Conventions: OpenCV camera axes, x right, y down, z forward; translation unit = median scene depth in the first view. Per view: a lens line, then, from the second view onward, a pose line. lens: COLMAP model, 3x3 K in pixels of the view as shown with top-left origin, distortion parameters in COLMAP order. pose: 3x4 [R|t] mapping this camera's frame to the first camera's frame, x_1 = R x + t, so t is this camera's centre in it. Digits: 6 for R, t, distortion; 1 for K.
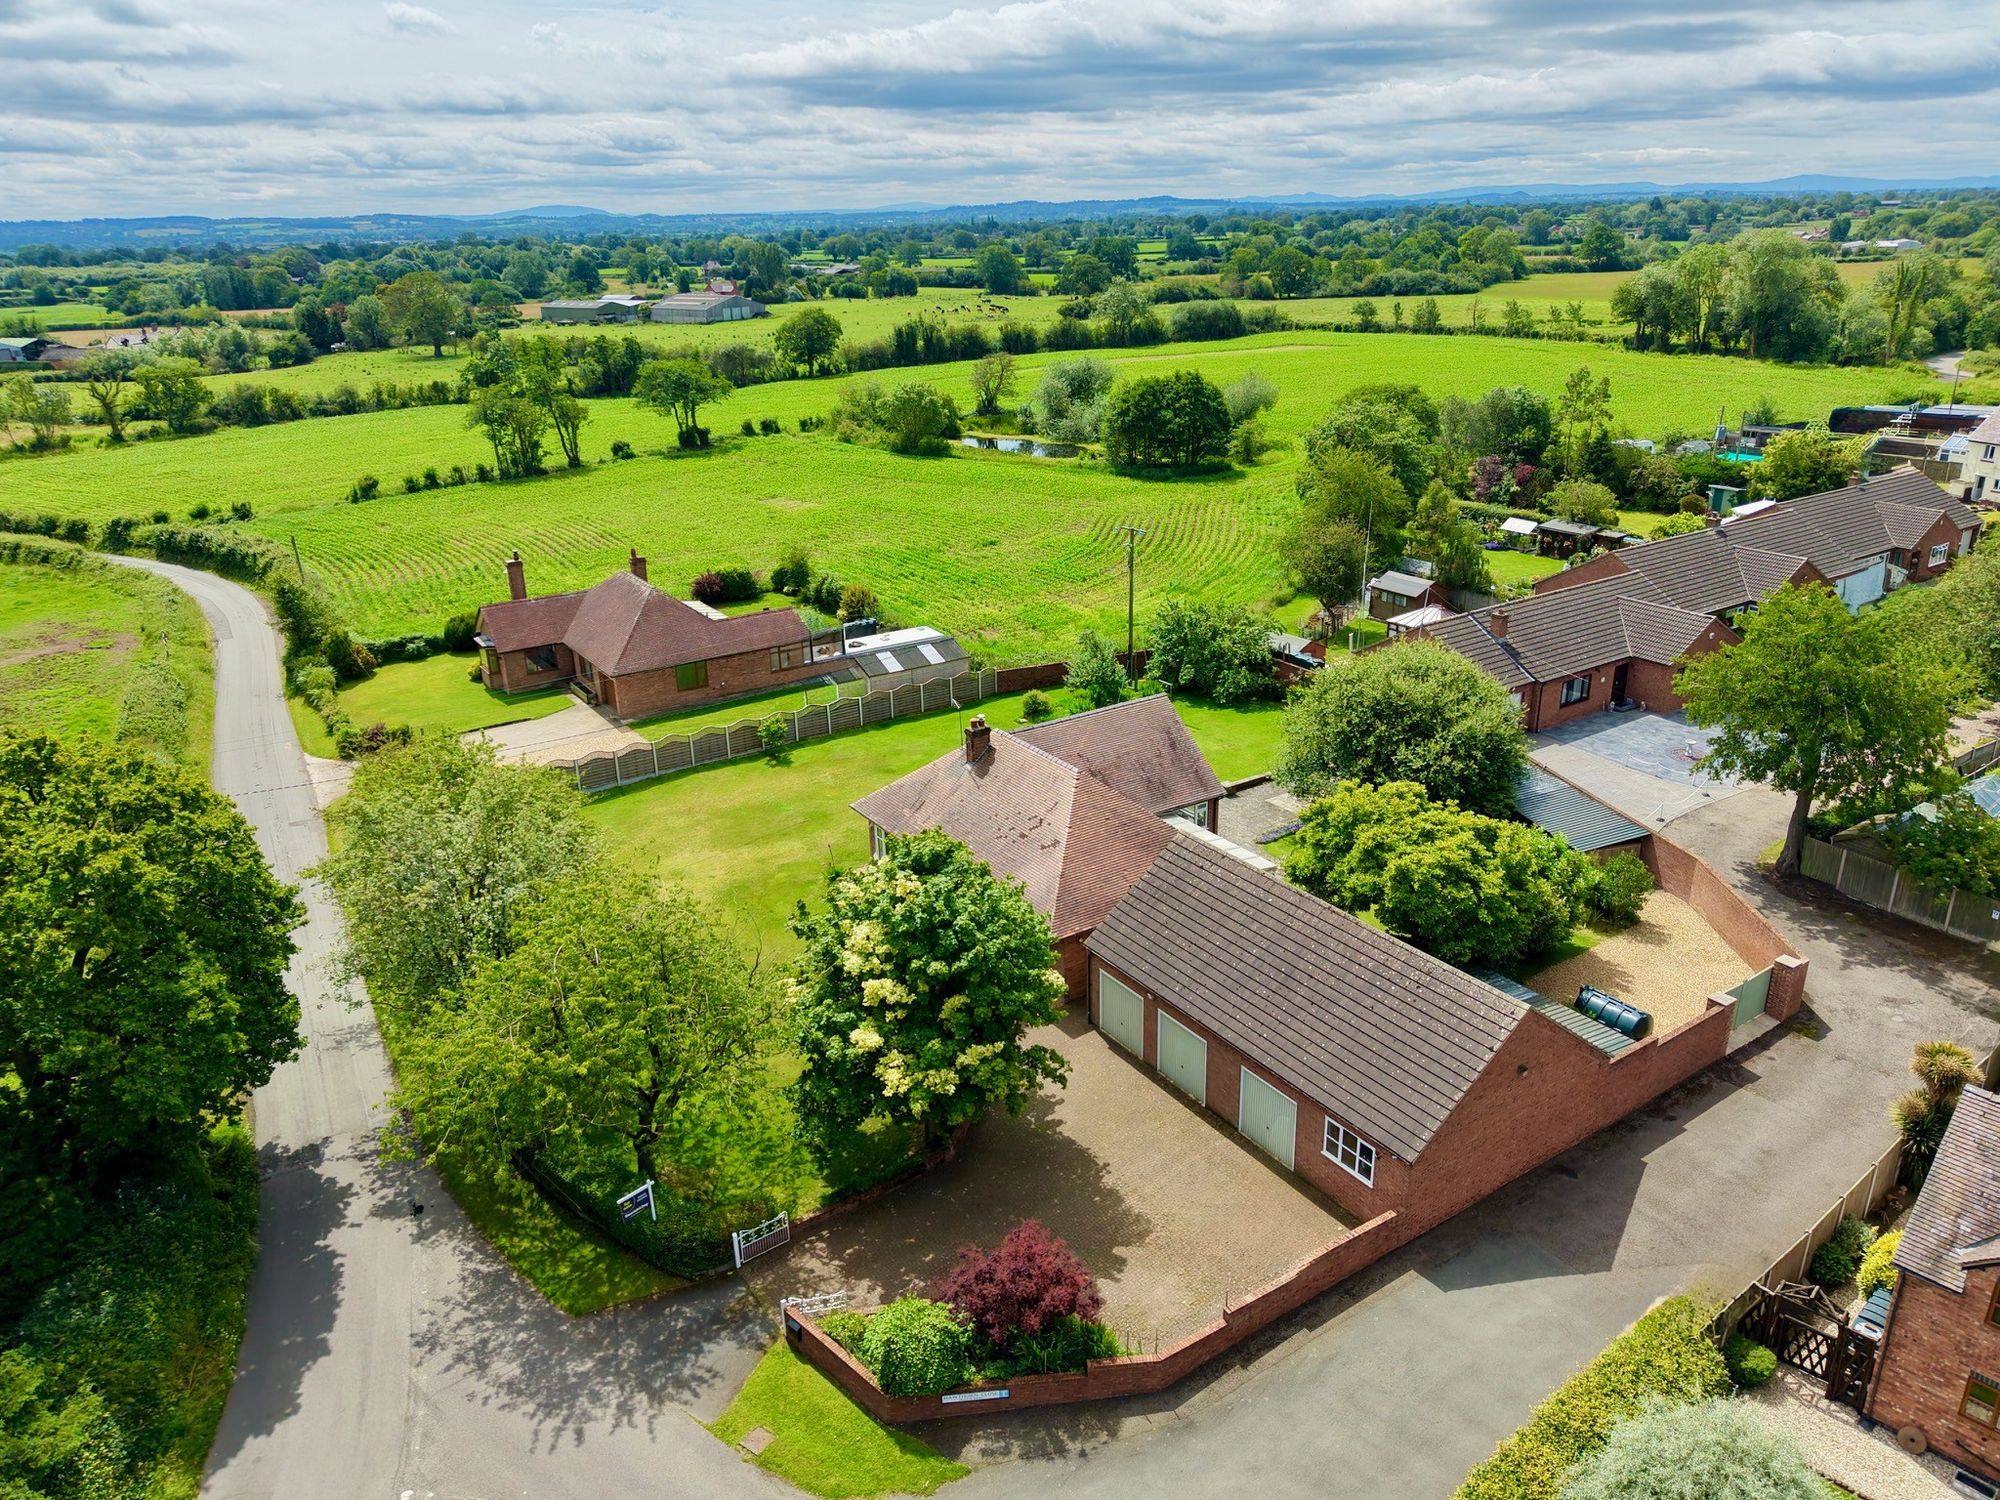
lens RADIAL K [[1407.1, 0, 991.6], [0, 1407.1, 746.9], [0, 0, 1]] dist [0.032016, -0.035812]
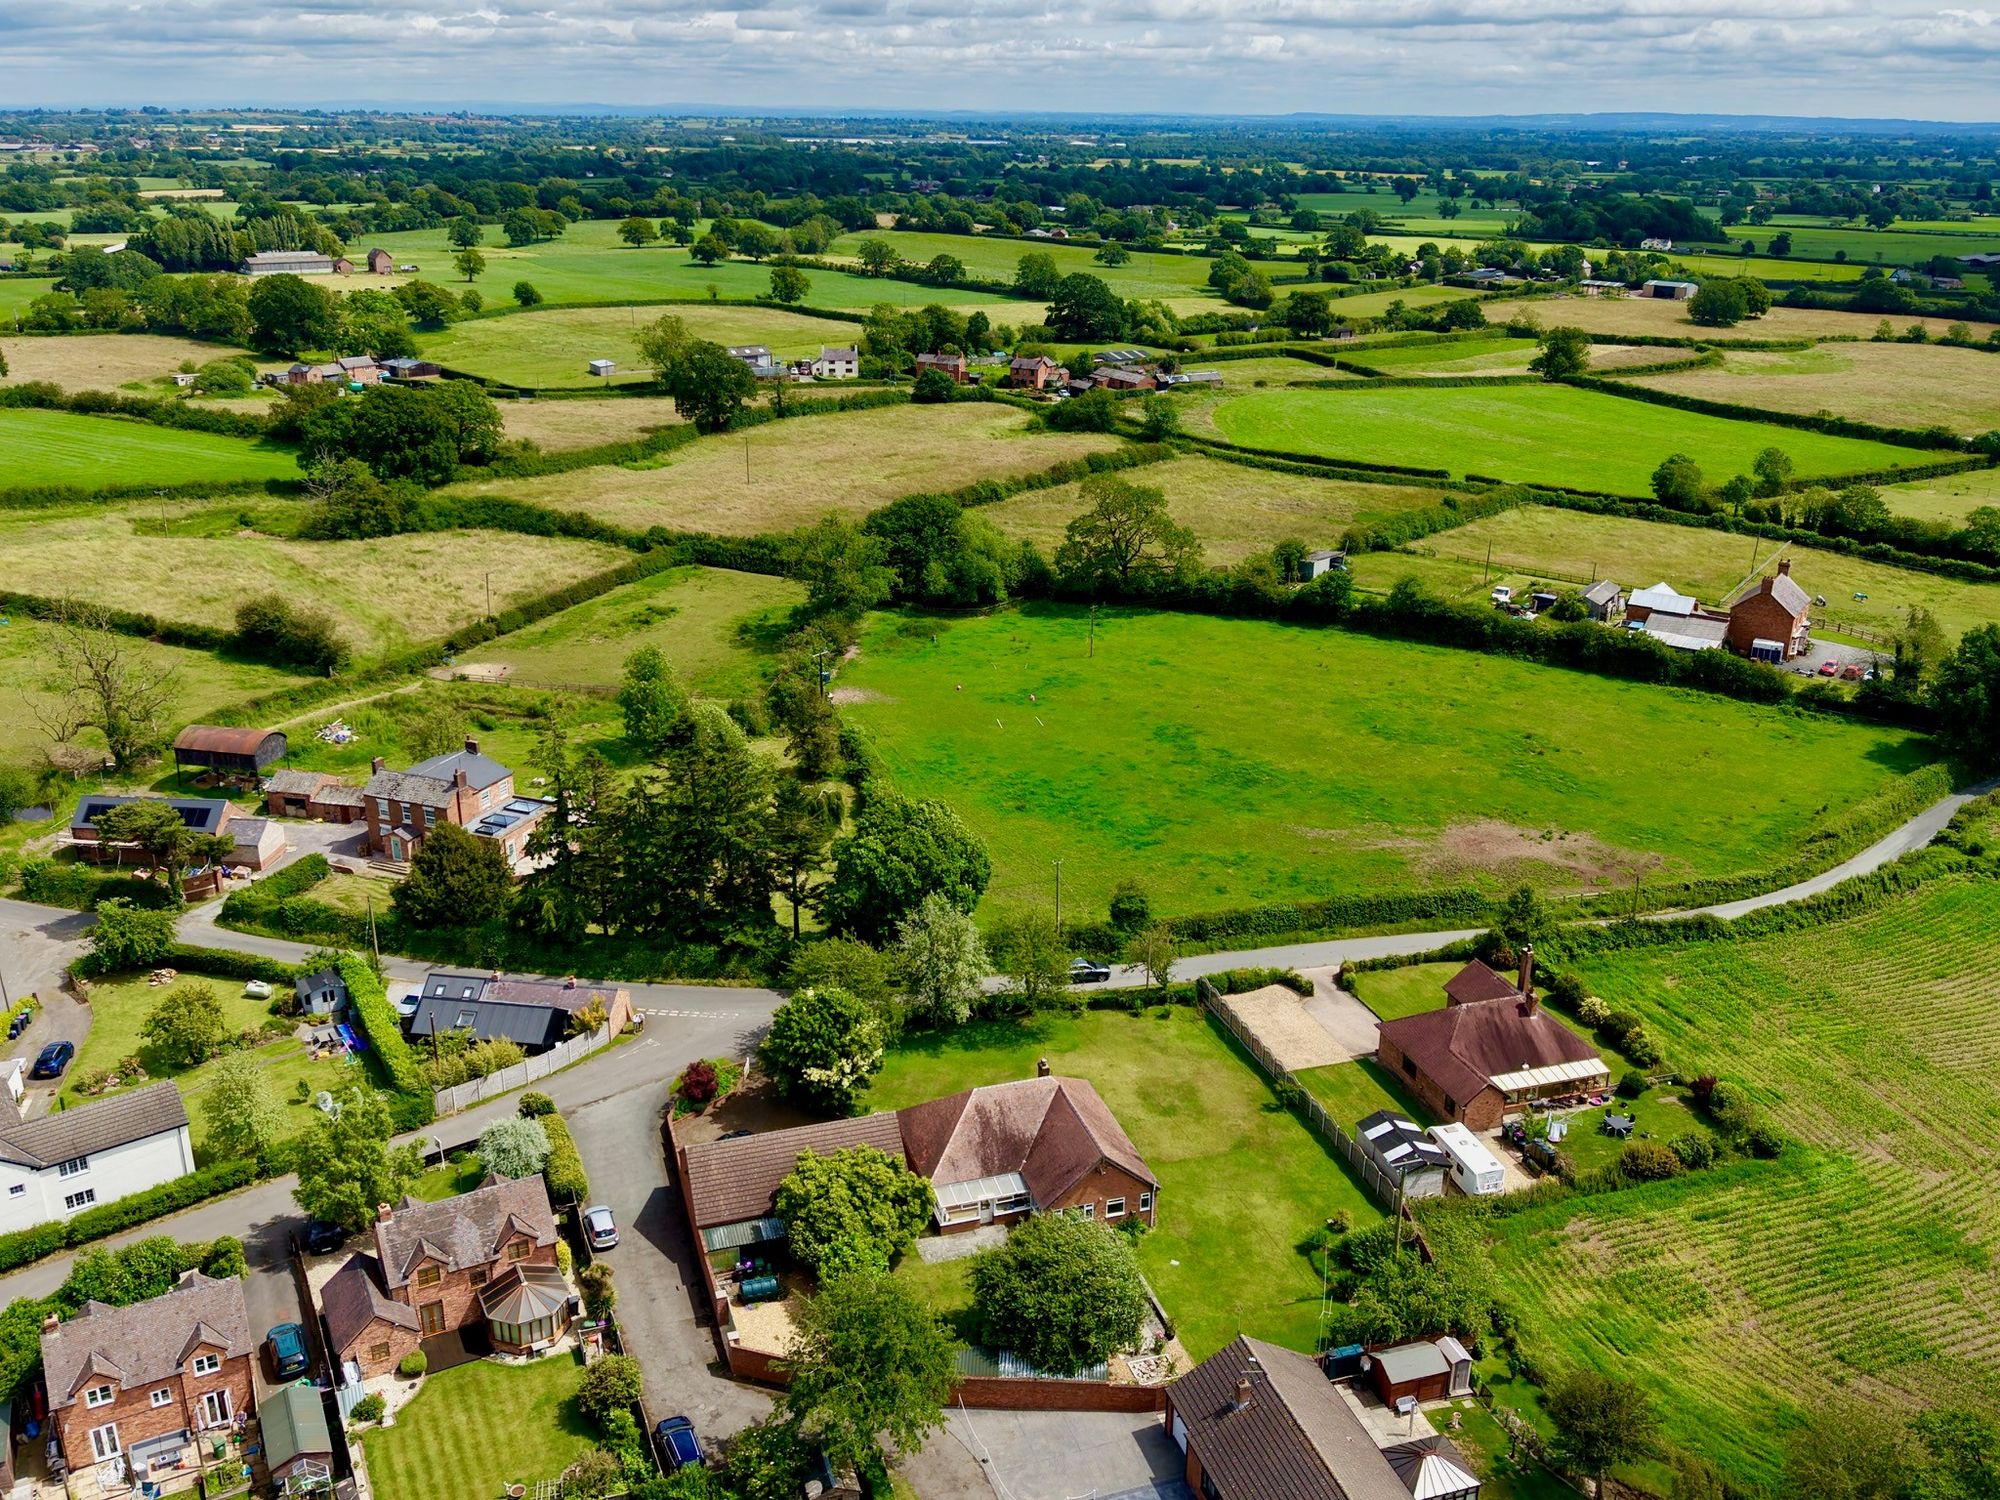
lens RADIAL K [[1687.3, 0, 987.7], [0, 1687.3, 748.0], [0, 0, 1]] dist [0.140824, -0.405042]
pose [[-0.265140, 0.356690, -0.895809, 1.394645], [-0.345649, 0.832152, 0.433647, -0.978829], [0.900127, 0.424613, -0.097347, 0.777268]]
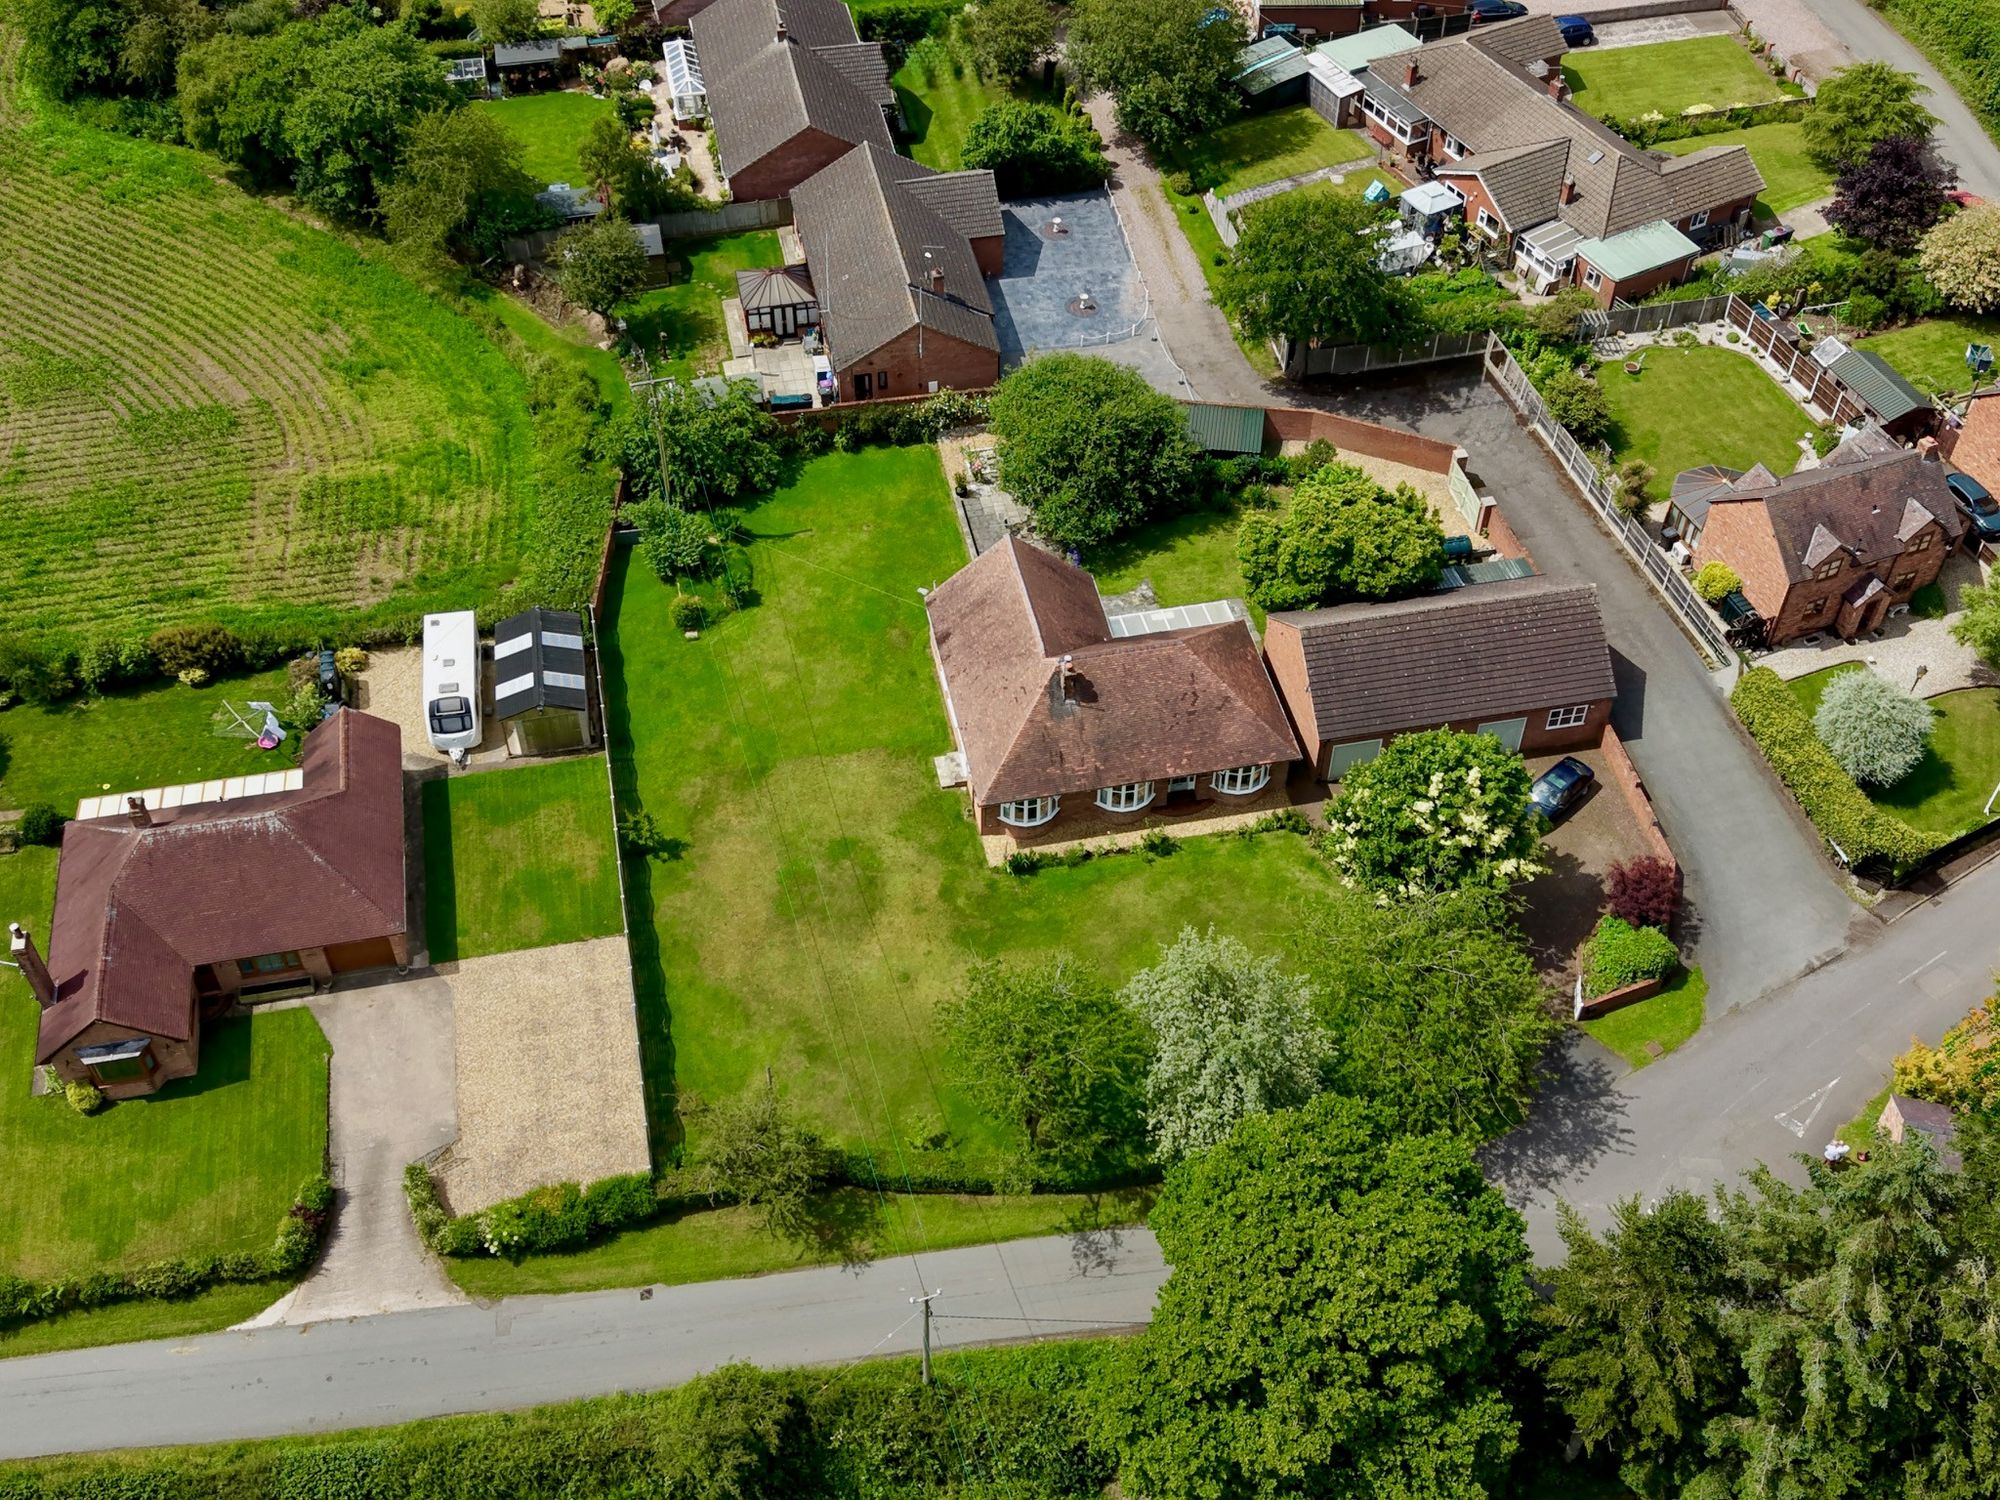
lens RADIAL K [[2126.1, 0, 1000.0], [0, 2126.1, 750.0], [0, 0, 1]] dist [0.108176, -0.301711]
pose [[0.366176, -0.659192, 0.656796, -0.924762], [0.320926, 0.751975, 0.575796, -0.746713], [-0.873454, -0.000060, 0.486907, 0.191258]]
